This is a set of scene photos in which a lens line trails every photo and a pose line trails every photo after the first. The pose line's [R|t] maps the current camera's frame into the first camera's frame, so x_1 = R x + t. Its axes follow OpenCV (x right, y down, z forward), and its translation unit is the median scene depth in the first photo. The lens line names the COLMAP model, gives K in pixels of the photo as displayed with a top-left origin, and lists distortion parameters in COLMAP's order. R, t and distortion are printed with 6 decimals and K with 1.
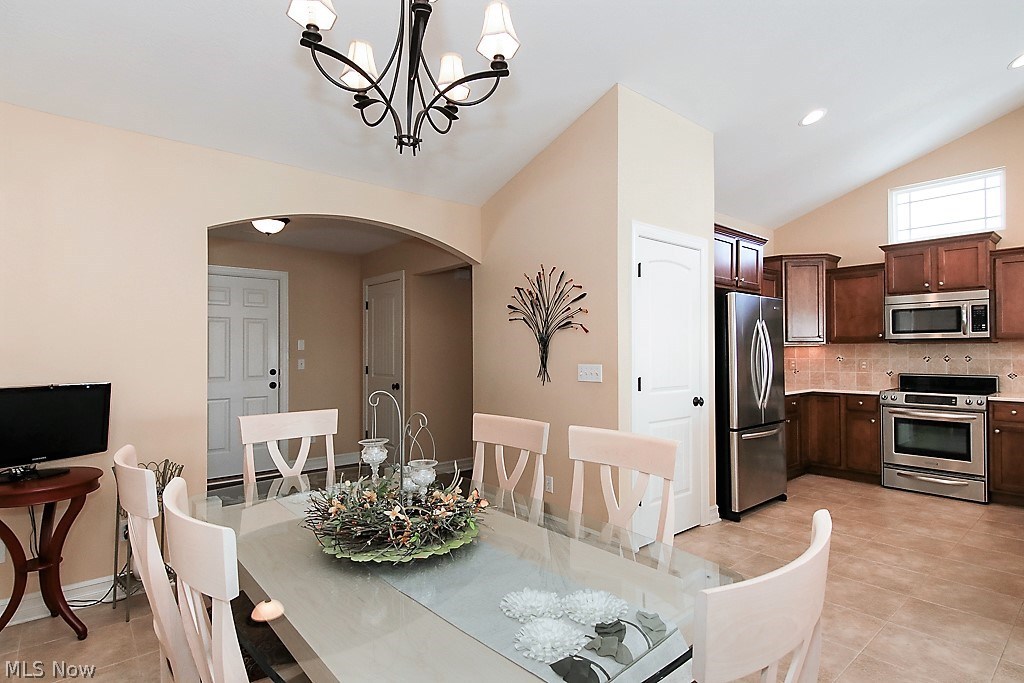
lens RADIAL K [[523.9, 0, 500.9], [0, 523.9, 344.1], [0, 0, 1]] dist [0.001049, -0.001144]
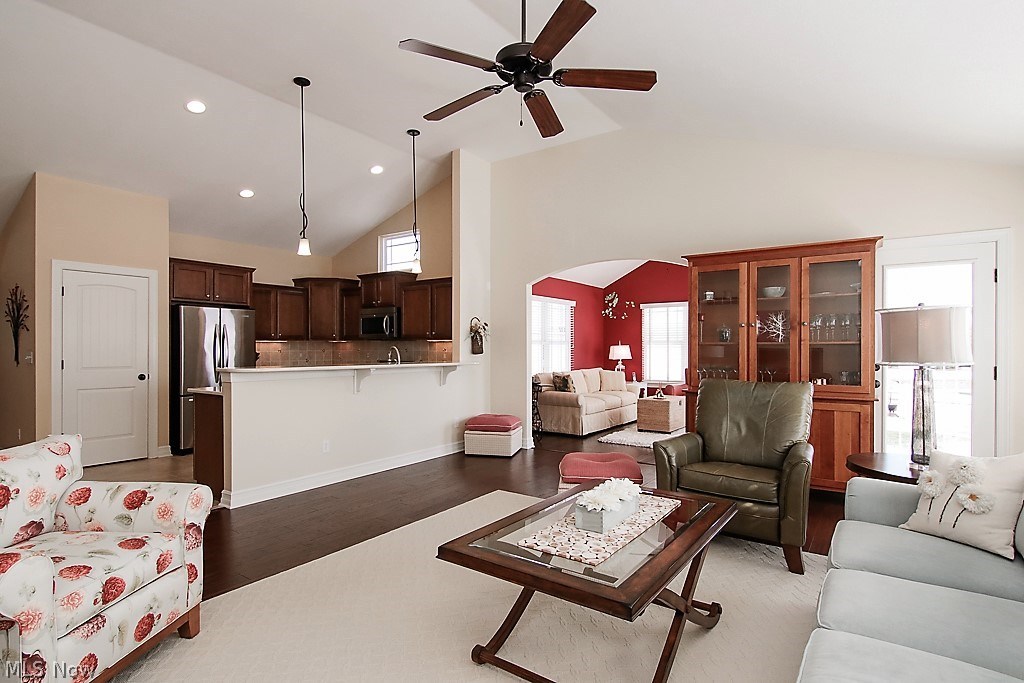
lens RADIAL K [[523.9, 0, 500.9], [0, 523.9, 344.1], [0, 0, 1]] dist [0.001049, -0.001144]
pose [[0.972220, 0.005958, 0.233992, 0.876623], [-0.007187, 0.999964, 0.004401, 0.000305], [-0.233957, -0.005961, 0.972229, -0.619319]]
